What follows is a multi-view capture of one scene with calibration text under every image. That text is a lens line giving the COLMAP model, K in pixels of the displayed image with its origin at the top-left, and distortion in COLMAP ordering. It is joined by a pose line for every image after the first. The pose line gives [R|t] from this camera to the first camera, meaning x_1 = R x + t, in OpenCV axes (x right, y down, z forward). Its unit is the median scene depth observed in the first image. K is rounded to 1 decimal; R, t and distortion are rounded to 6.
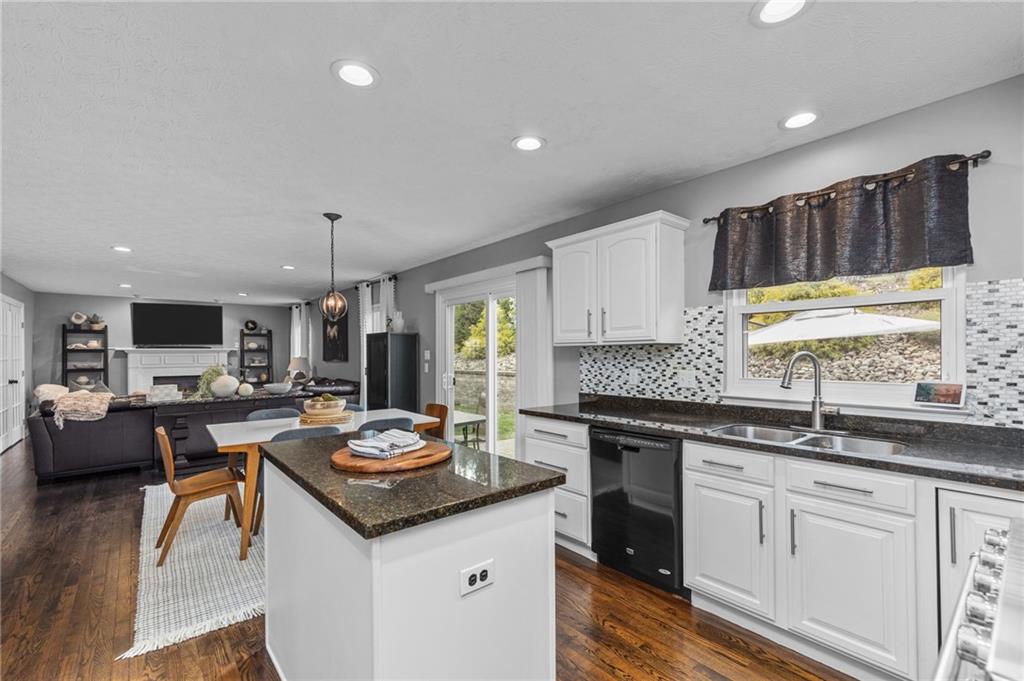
lens RADIAL K [[429.1, 0, 515.9], [0, 429.1, 349.1], [0, 0, 1]] dist [-0.000643, 0.000016]
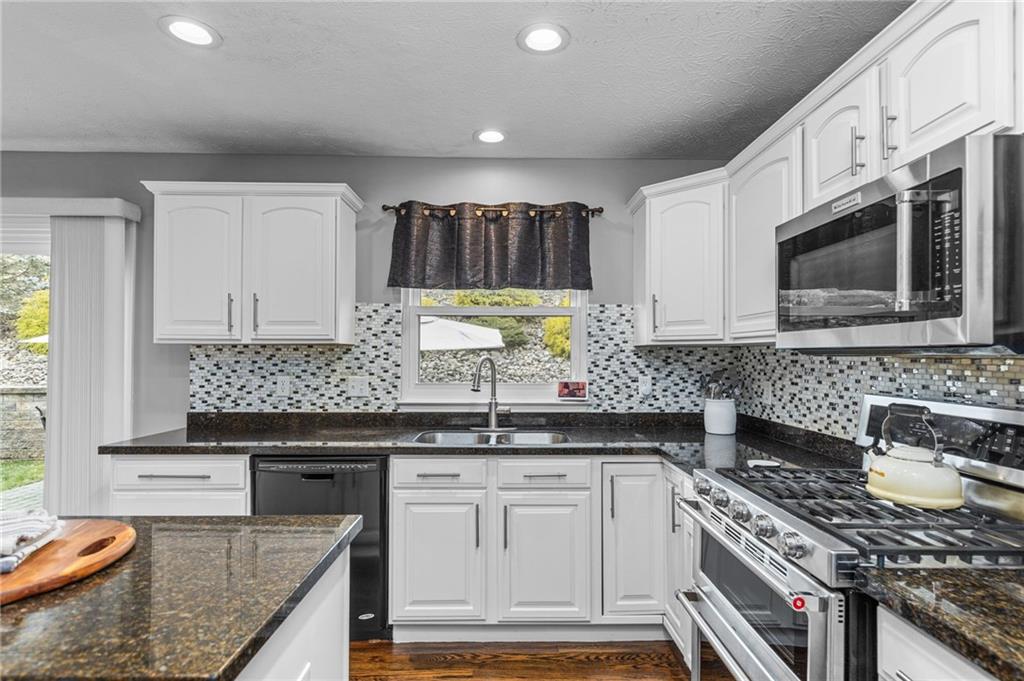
lens RADIAL K [[518.0, 0, 513.2], [0, 518.0, 345.8], [0, 0, 1]] dist [-0.000555, 0.000358]
pose [[0.650415, 0.022721, 0.759239, -0.234571], [-0.016085, 0.999740, -0.016139, 0.001173], [-0.759409, -0.001715, 0.650612, 0.117228]]
